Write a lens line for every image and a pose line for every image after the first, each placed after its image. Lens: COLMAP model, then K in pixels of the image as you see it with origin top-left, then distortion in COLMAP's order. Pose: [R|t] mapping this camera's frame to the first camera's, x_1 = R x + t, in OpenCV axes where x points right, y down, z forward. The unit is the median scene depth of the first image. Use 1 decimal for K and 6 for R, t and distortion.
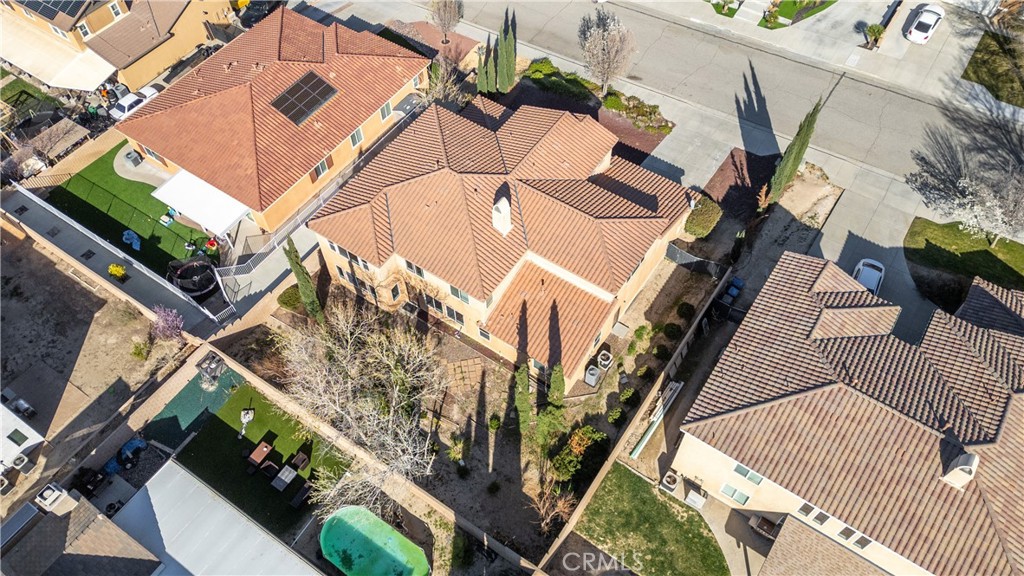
lens RADIAL K [[724.9, 0, 505.7], [0, 724.9, 287.8], [0, 0, 1]] dist [0.038354, -0.001650]
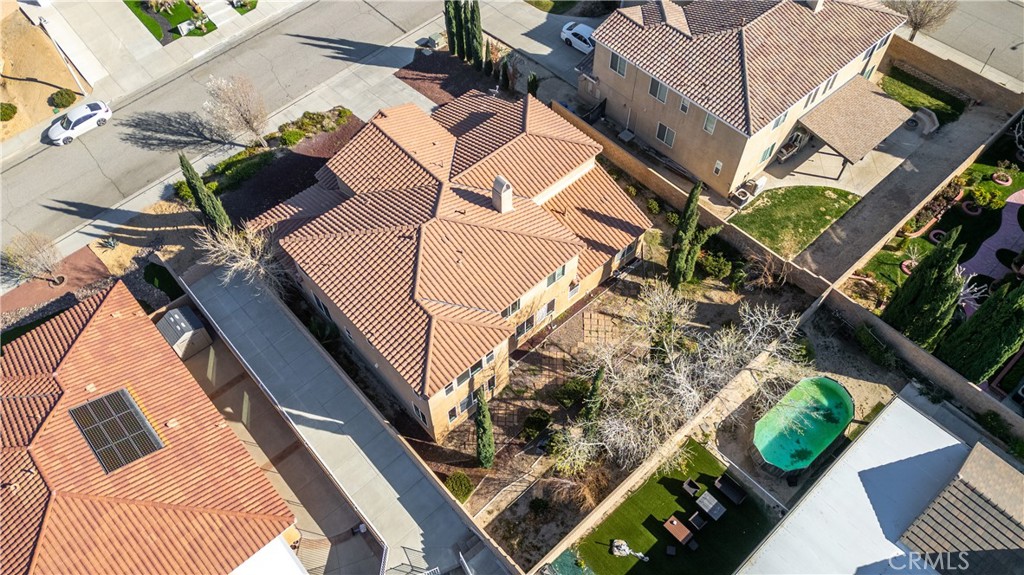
lens RADIAL K [[724.9, 0, 505.7], [0, 724.9, 287.3], [0, 0, 1]] dist [0.038354, -0.001650]
pose [[0.250263, -0.789685, 0.560148, -0.447987], [0.808626, 0.488659, 0.327623, -0.248990], [-0.532440, 0.370958, 0.760853, 0.242823]]
